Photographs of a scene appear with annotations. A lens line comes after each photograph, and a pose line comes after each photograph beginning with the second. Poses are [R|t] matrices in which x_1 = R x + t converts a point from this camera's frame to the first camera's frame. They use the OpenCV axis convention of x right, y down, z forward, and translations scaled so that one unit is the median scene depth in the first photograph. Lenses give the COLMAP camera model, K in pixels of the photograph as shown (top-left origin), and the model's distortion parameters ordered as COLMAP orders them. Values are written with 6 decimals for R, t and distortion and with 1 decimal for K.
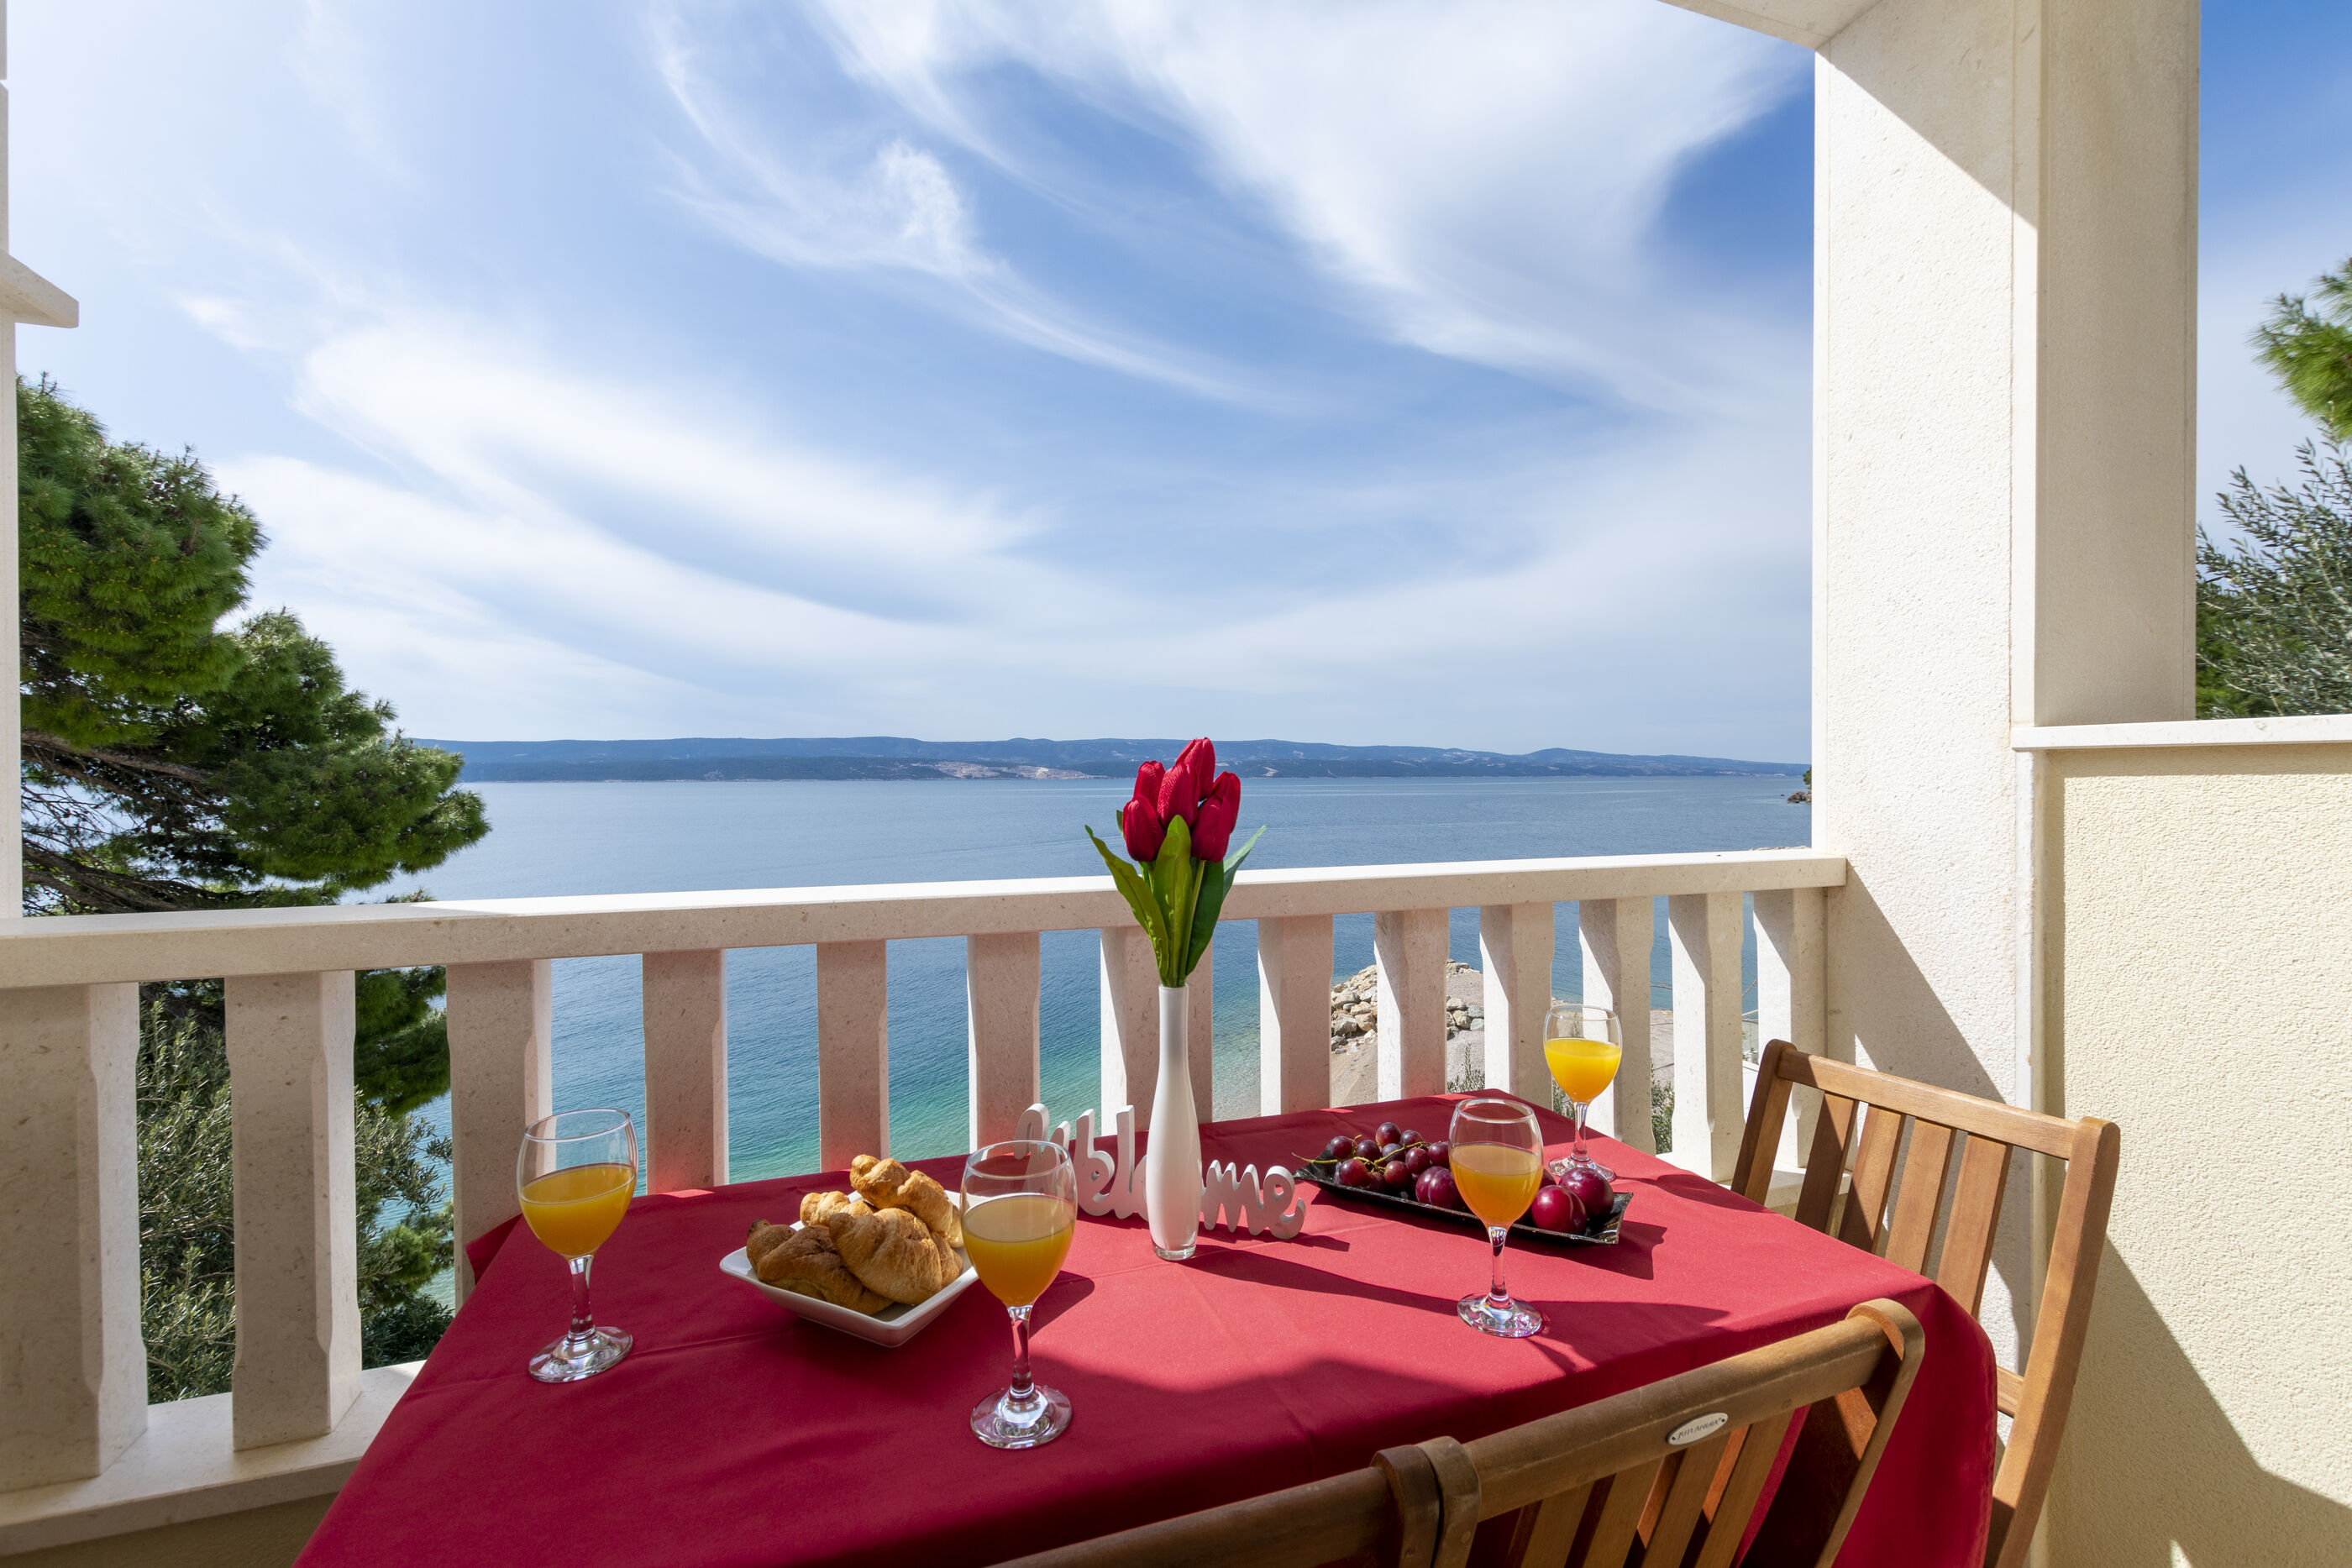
lens RADIAL K [[1018.8, 0, 1166.1], [0, 1018.8, 785.1], [0, 0, 1]] dist [0.004550, 0.000671]
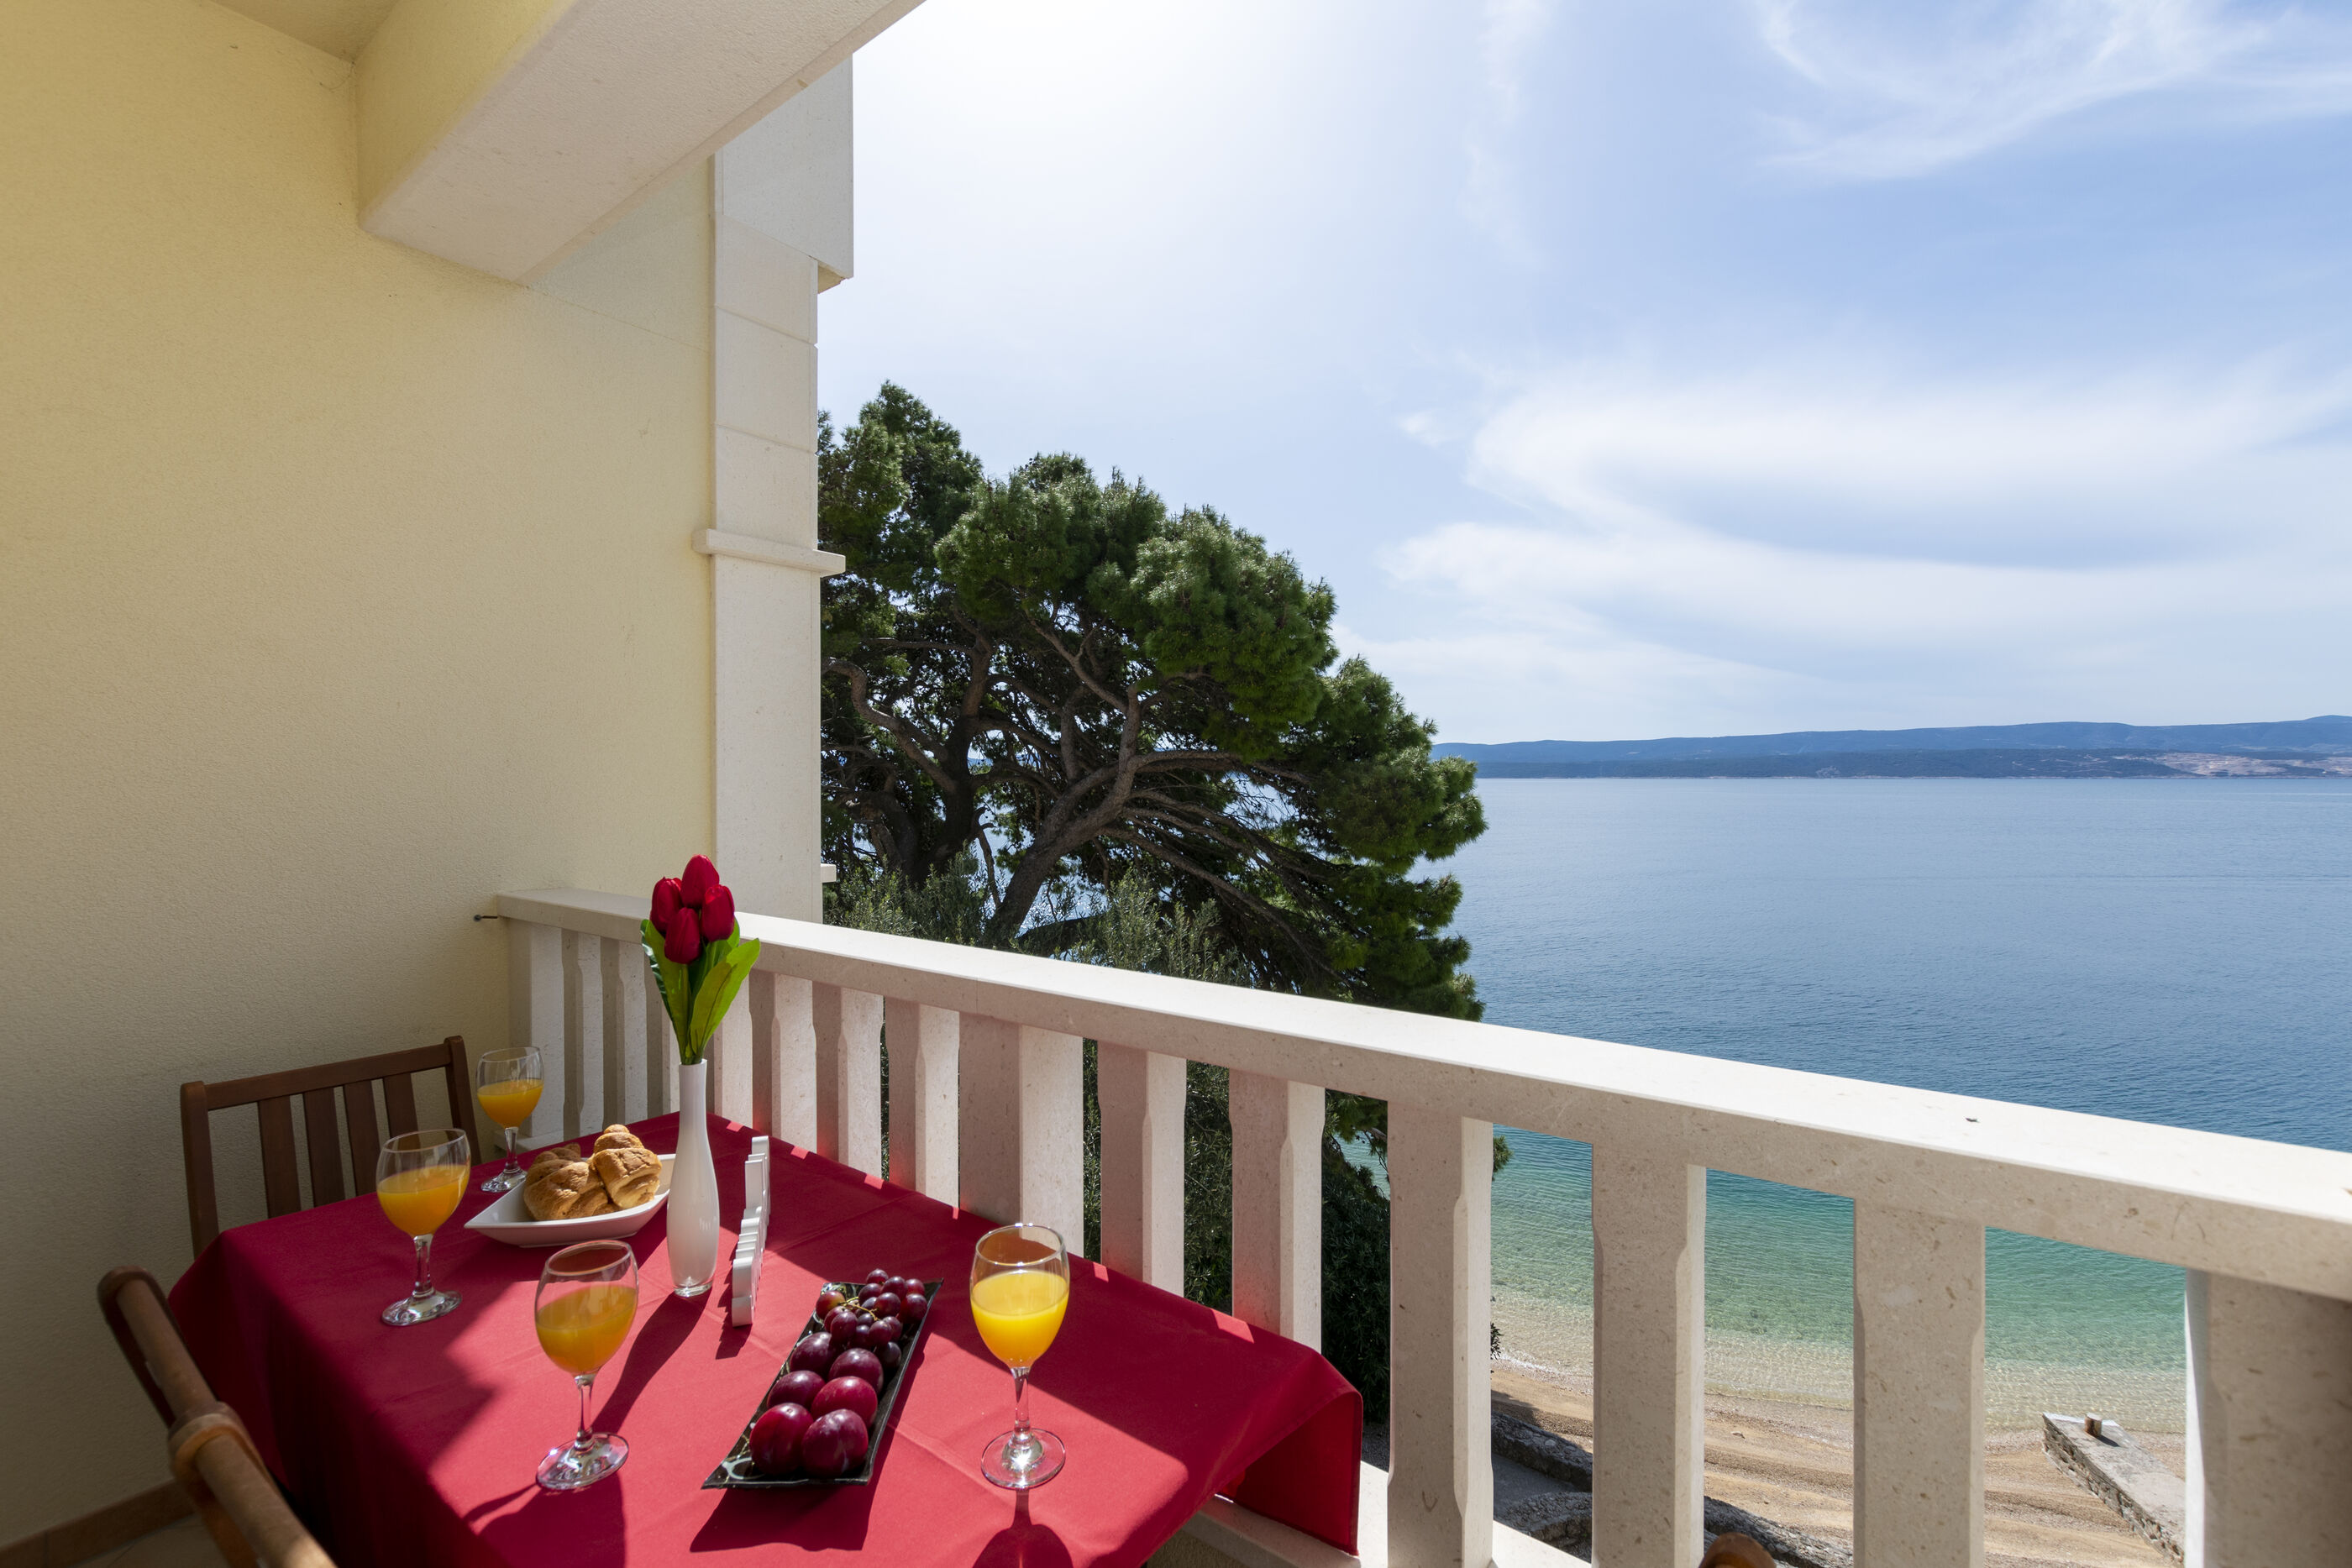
lens RADIAL K [[1018.8, 0, 1170.0], [0, 1018.8, 786.8], [0, 0, 1]] dist [0.004550, 0.000671]
pose [[0.544550, 0.012813, -0.838631, 0.104679], [-0.008004, 0.999917, 0.010080, -0.011315], [0.838690, 0.001223, 0.544607, 0.066376]]
